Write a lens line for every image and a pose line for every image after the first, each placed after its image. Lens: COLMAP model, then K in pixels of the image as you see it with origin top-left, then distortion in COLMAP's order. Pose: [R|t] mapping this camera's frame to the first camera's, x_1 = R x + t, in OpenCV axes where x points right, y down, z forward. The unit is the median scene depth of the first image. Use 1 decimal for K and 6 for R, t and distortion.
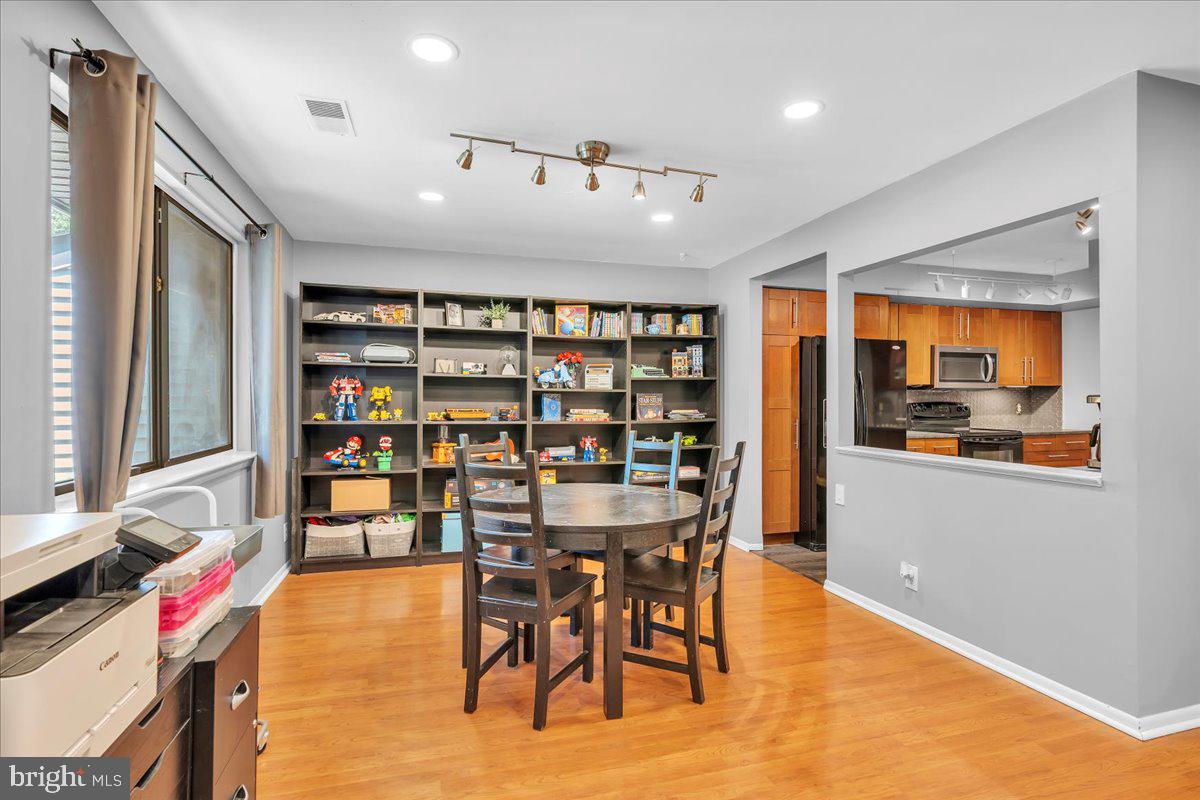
lens RADIAL K [[587.7, 0, 602.0], [0, 587.7, 396.4], [0, 0, 1]] dist [-0.002933, 0.001177]
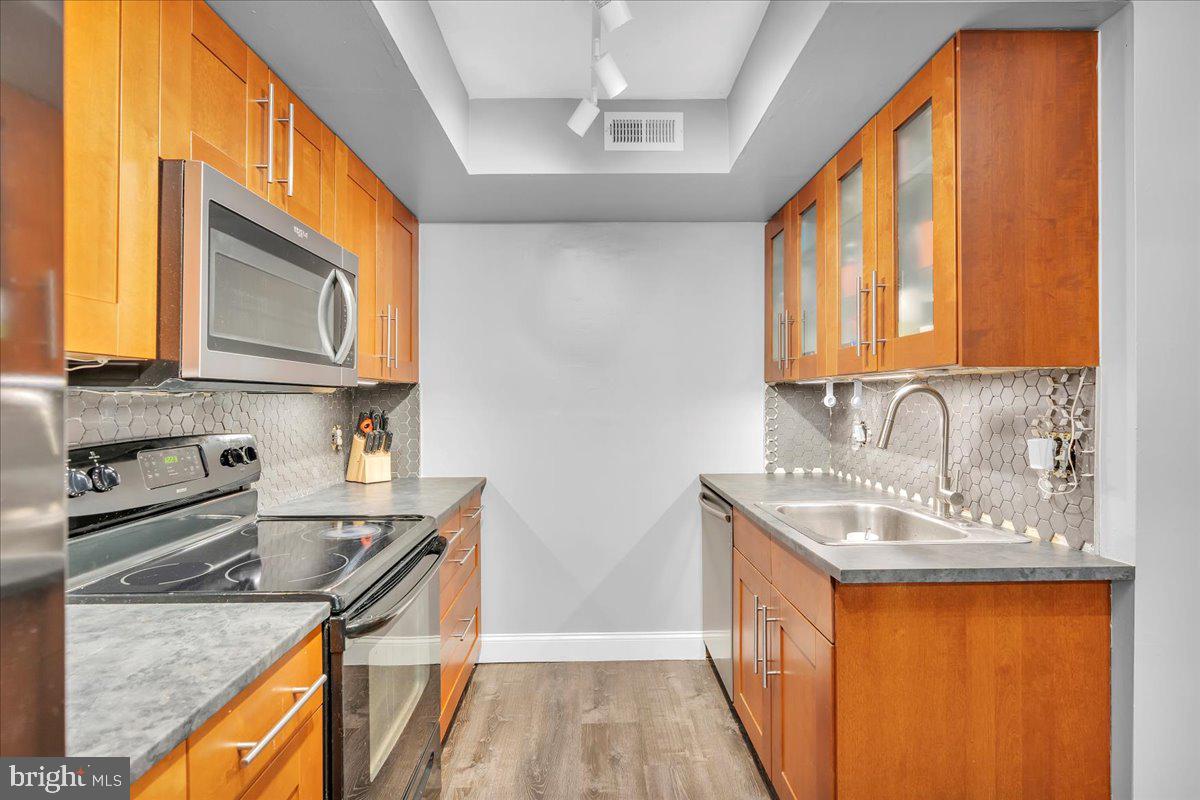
lens RADIAL K [[587.7, 0, 599.0], [0, 587.7, 396.2], [0, 0, 1]] dist [-0.002933, 0.001177]
pose [[0.267097, 0.002647, 0.963666, 0.482574], [0.000906, 0.999995, -0.002998, -0.008704], [-0.963669, 0.001674, 0.267093, 0.947572]]
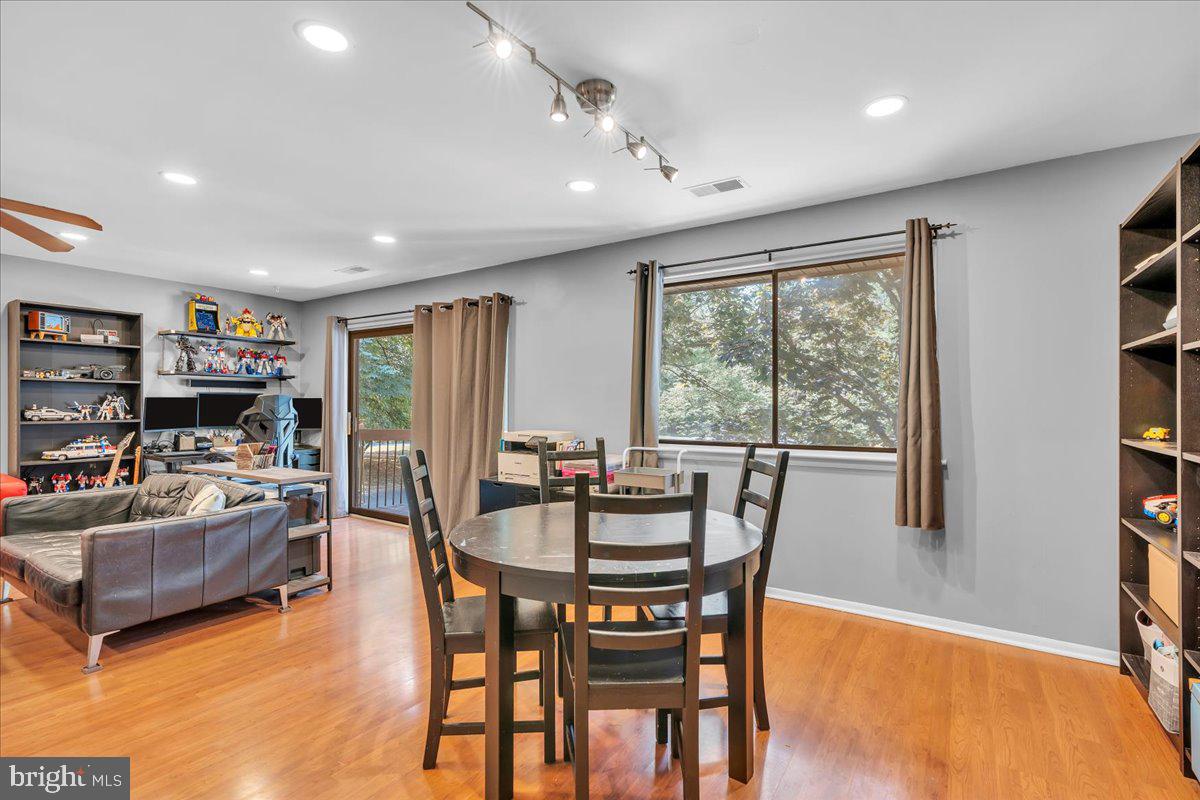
lens RADIAL K [[550.7, 0, 591.9], [0, 550.7, 401.0], [0, 0, 1]] dist [-0.007833, 0.002789]
pose [[-0.765280, -0.008613, -0.643639, 0.272958], [-0.002335, 0.999941, -0.010604, 0.006412], [0.643693, -0.006612, -0.765255, 0.906640]]
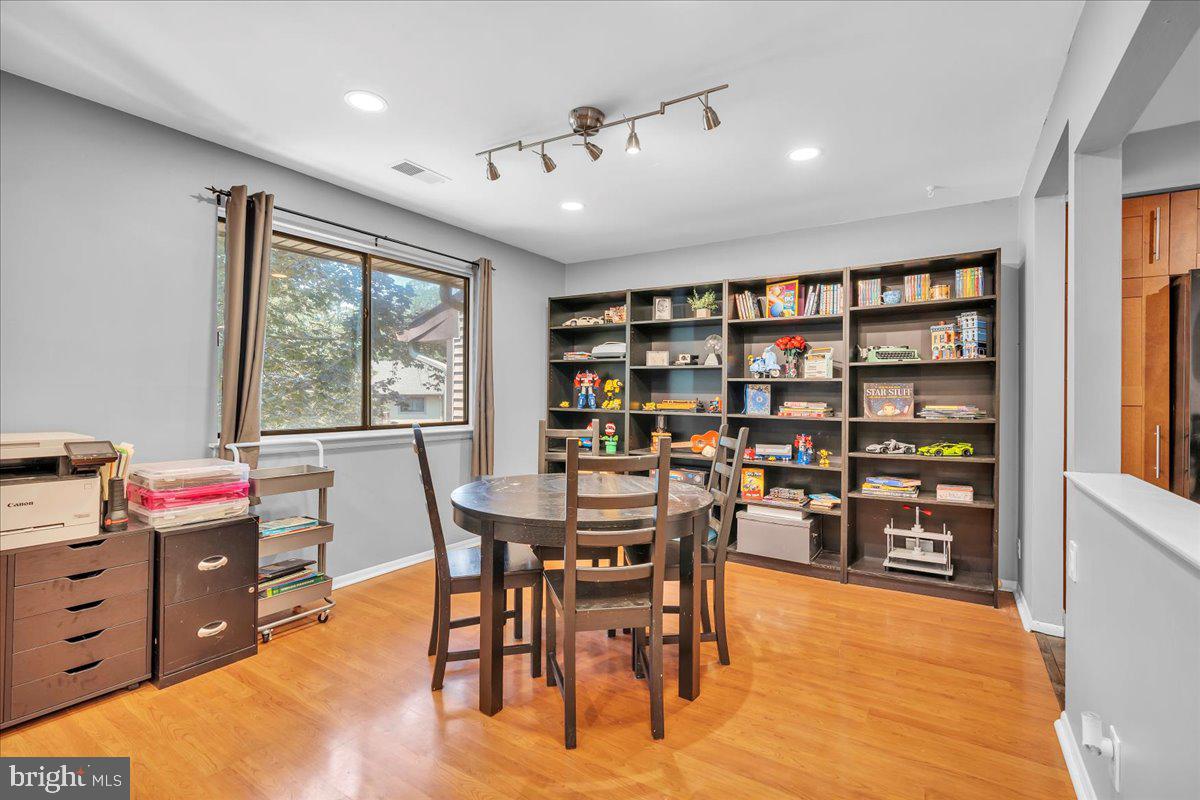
lens RADIAL K [[550.7, 0, 599.6], [0, 550.7, 393.7], [0, 0, 1]] dist [-0.007833, 0.002789]
pose [[0.652150, 0.000145, -0.758090, 0.381101], [-0.003943, 0.999987, -0.003201, 0.012900], [0.758080, 0.005076, 0.652142, 0.257076]]
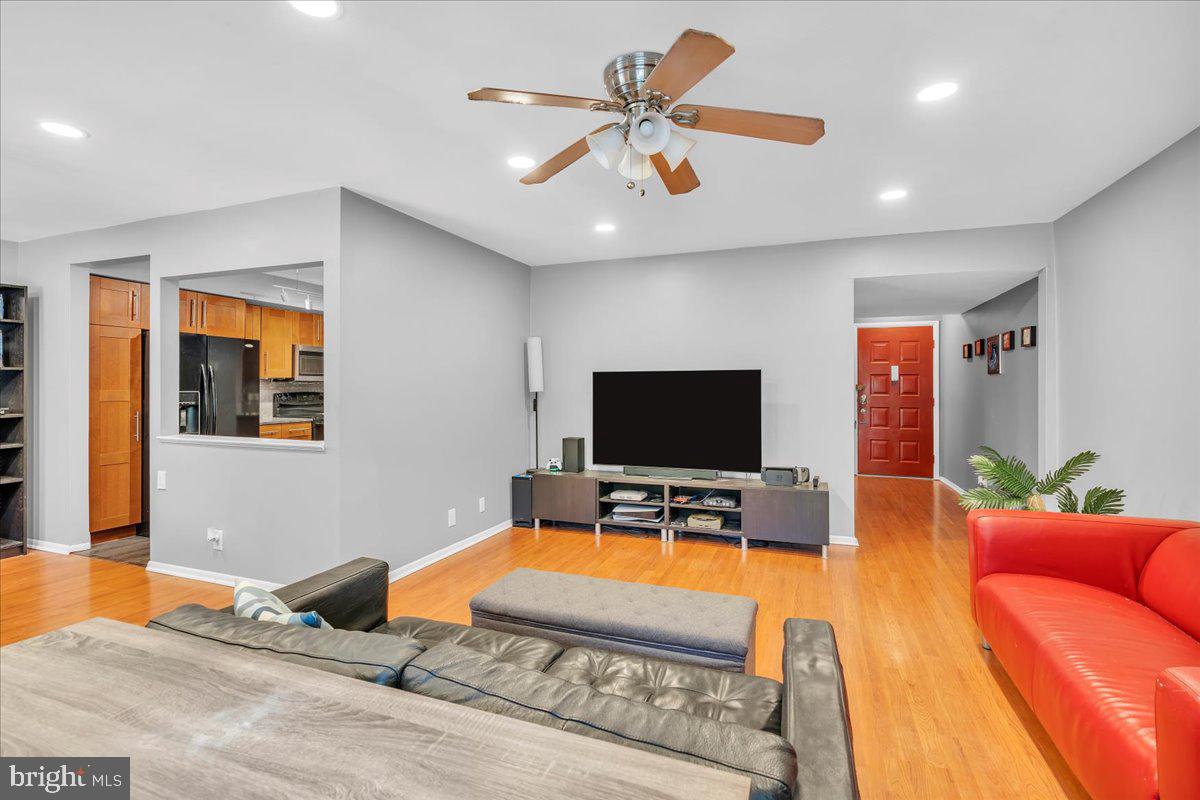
lens RADIAL K [[550.7, 0, 603.6], [0, 550.7, 388.0], [0, 0, 1]] dist [-0.007833, 0.002789]
pose [[0.607182, -0.002288, 0.794559, 0.070712], [-0.003763, 0.999976, 0.005755, -0.009773], [-0.794554, -0.006484, 0.607159, -0.203837]]
